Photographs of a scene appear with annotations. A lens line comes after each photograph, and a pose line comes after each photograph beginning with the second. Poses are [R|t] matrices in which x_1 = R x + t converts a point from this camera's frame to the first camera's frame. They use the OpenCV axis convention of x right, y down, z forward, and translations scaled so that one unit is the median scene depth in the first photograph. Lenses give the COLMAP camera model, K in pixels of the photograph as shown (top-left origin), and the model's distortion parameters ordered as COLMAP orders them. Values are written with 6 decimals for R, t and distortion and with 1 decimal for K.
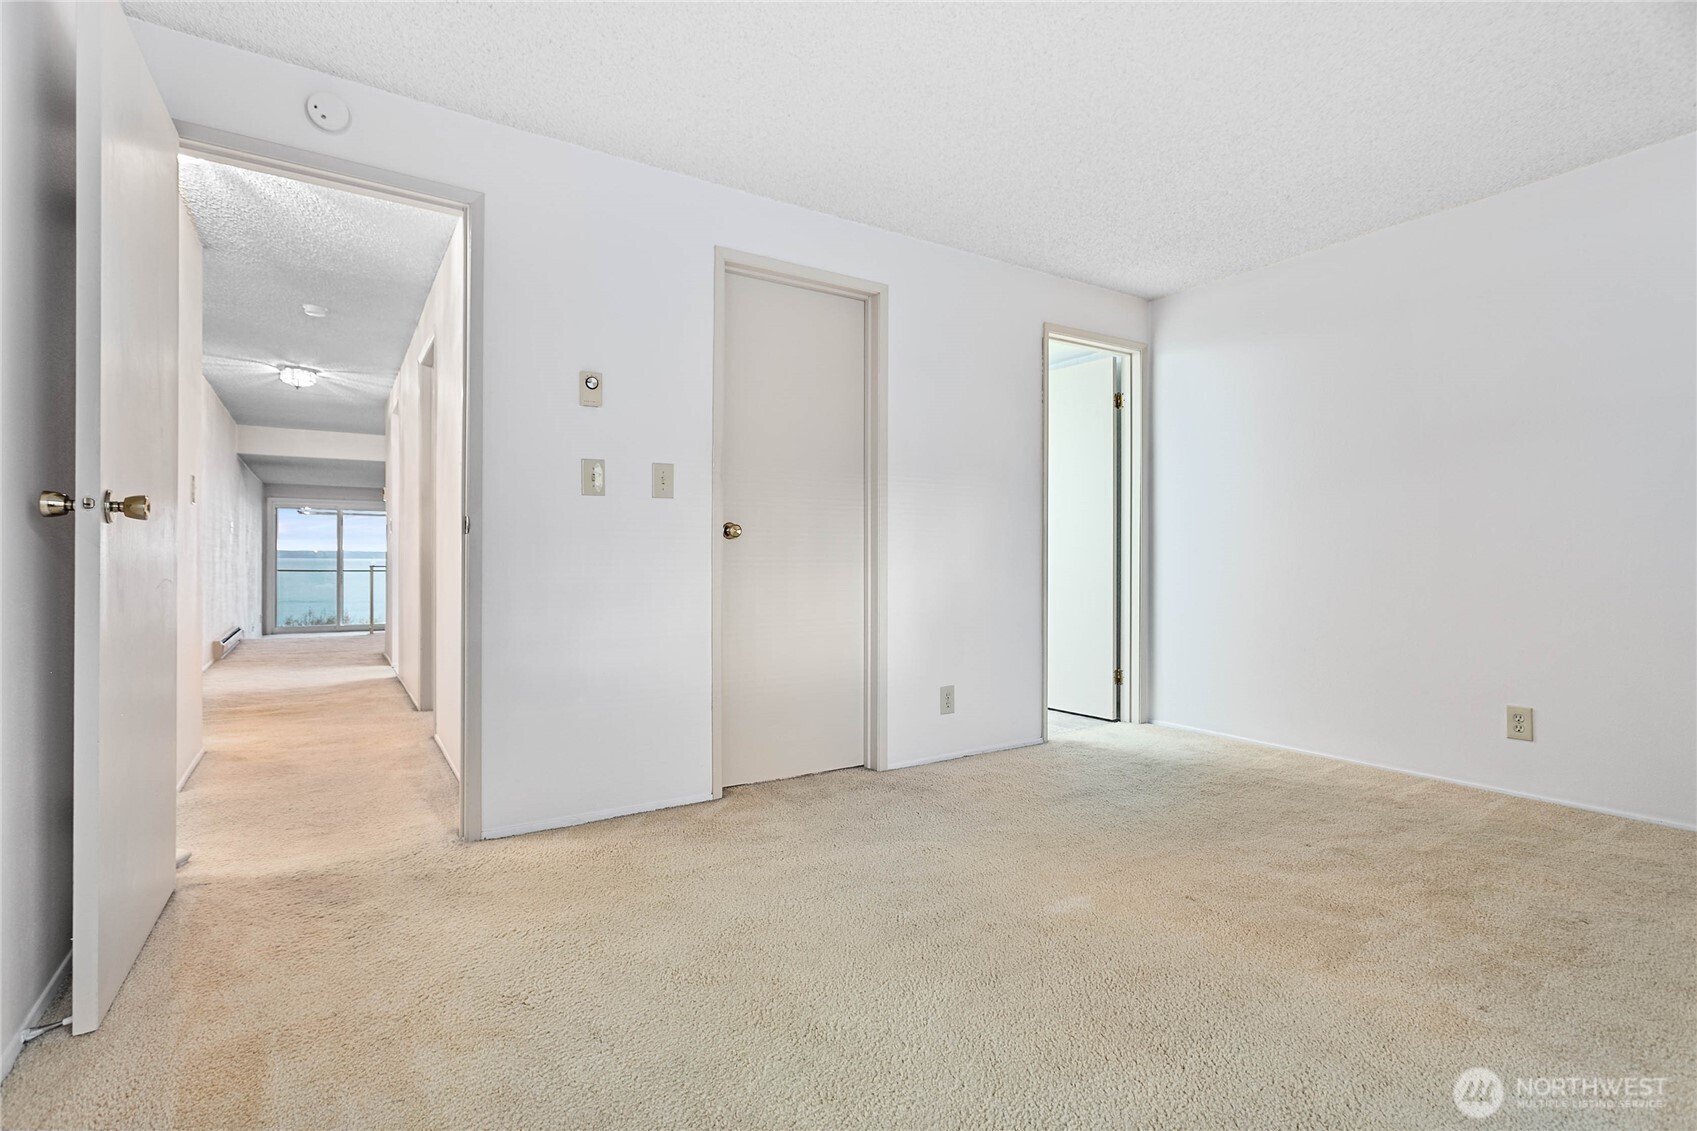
lens RADIAL K [[803.0, 0, 841.3], [0, 803.0, 558.9], [0, 0, 1]] dist [0.004717, 0.001221]
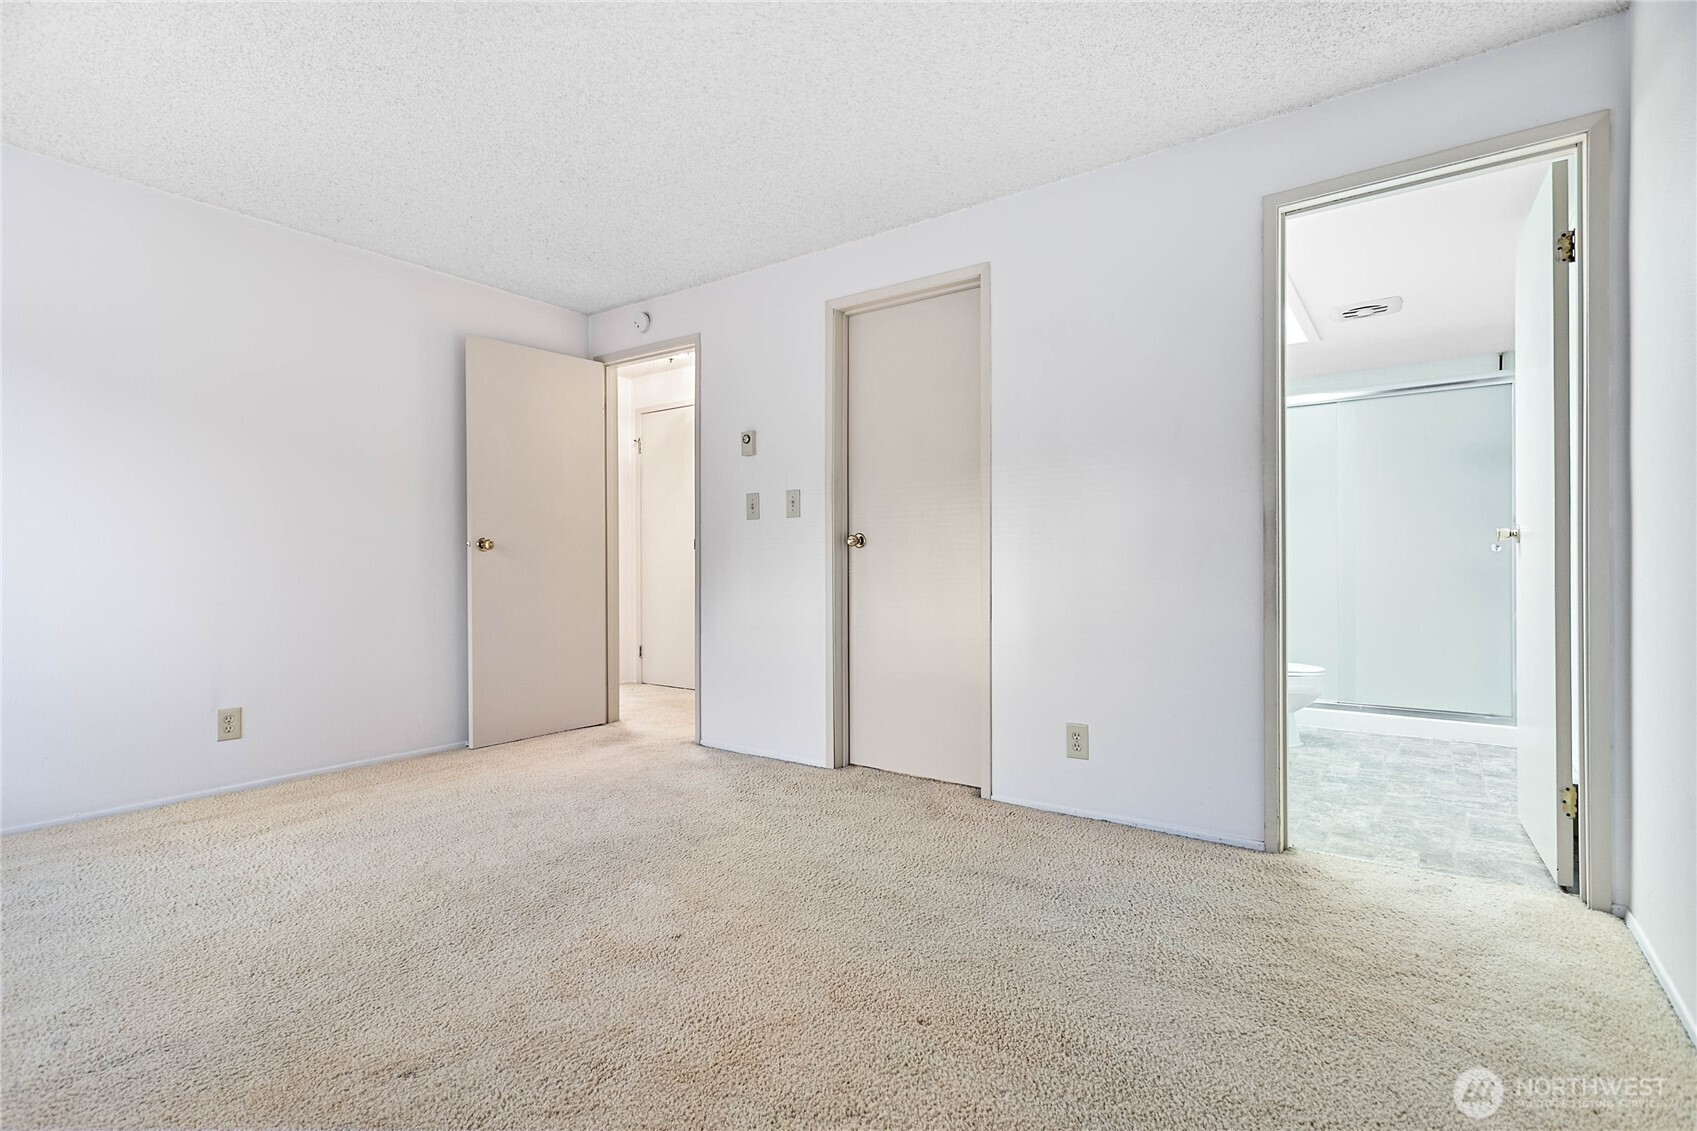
lens RADIAL K [[803.0, 0, 844.4], [0, 803.0, 564.7], [0, 0, 1]] dist [0.004717, 0.001221]
pose [[0.362468, 0.000818, -0.931996, 0.956723], [0.001037, 0.999999, 0.001281, -0.002306], [0.931996, -0.001431, 0.362466, 0.593655]]
